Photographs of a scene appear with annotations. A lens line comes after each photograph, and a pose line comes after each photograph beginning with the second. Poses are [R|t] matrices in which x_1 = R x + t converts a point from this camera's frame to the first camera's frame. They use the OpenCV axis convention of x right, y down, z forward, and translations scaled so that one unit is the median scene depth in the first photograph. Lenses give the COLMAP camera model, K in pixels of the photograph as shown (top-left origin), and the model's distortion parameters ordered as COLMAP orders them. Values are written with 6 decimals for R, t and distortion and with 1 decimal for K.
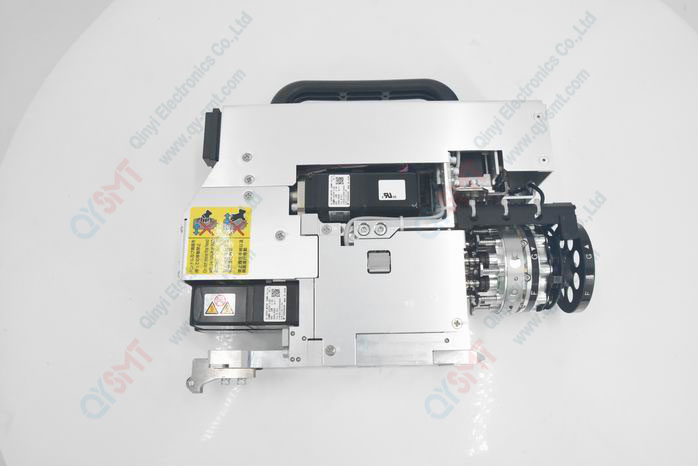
lens RADIAL K [[543.9, 0, 349.0], [0, 543.9, 233.0], [0, 0, 1]] dist [-0.074729, -0.000422]
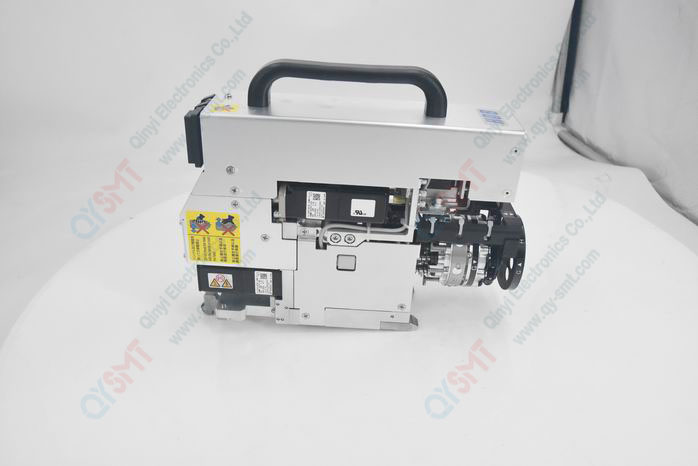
lens RADIAL K [[559.0, 0, 349.0], [0, 559.0, 233.0], [0, 0, 1]] dist [-0.053148, -0.000253]
pose [[0.997706, 0.066715, 0.011465, 0.041457], [-0.055144, 0.702790, 0.709256, -0.873401], [0.039261, -0.708262, 0.704857, 0.153902]]
